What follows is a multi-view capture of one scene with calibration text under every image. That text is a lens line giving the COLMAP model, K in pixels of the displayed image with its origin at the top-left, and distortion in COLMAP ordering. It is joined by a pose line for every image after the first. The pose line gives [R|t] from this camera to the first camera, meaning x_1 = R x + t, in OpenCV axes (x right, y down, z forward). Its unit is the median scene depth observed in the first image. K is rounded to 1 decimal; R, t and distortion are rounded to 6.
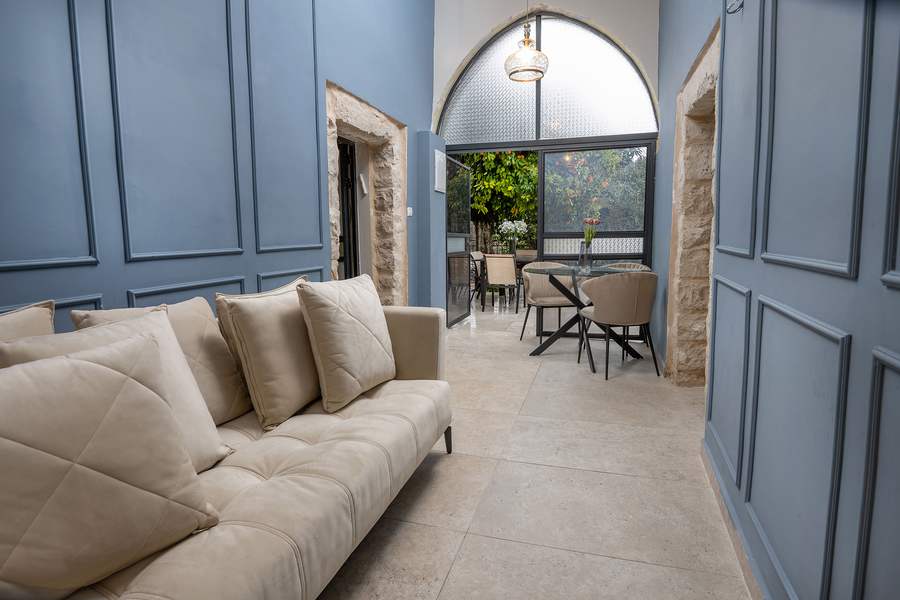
lens RADIAL K [[547.5, 0, 451.3], [0, 547.5, 299.8], [0, 0, 1]] dist [0.003176, 0.000384]
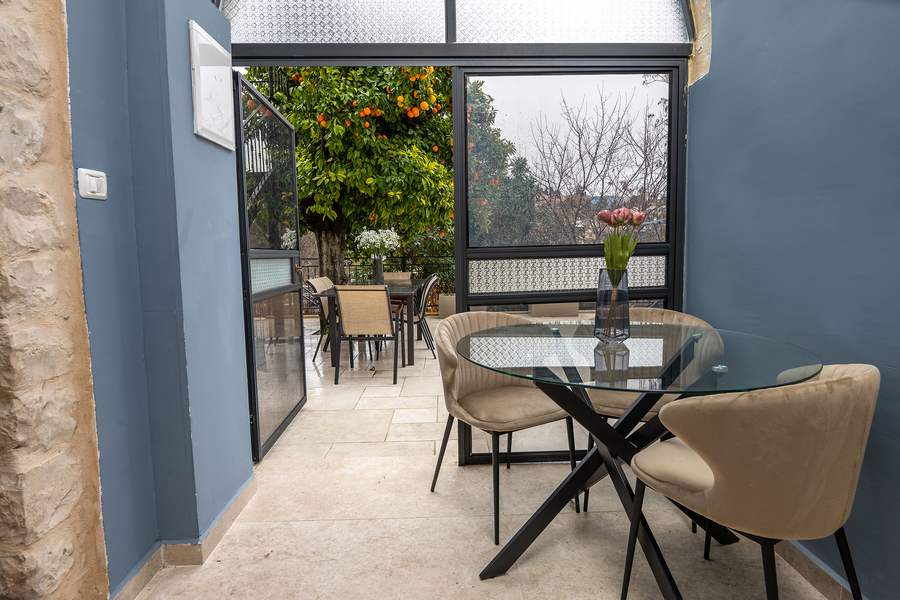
lens RADIAL K [[487.9, 0, 454.2], [0, 487.9, 293.7], [0, 0, 1]] dist [-0.000564, -0.000244]
pose [[0.951606, -0.036830, 0.305107, 0.020169], [0.045378, 0.998750, -0.020971, -0.051779], [-0.303953, 0.033801, 0.952087, 0.420062]]
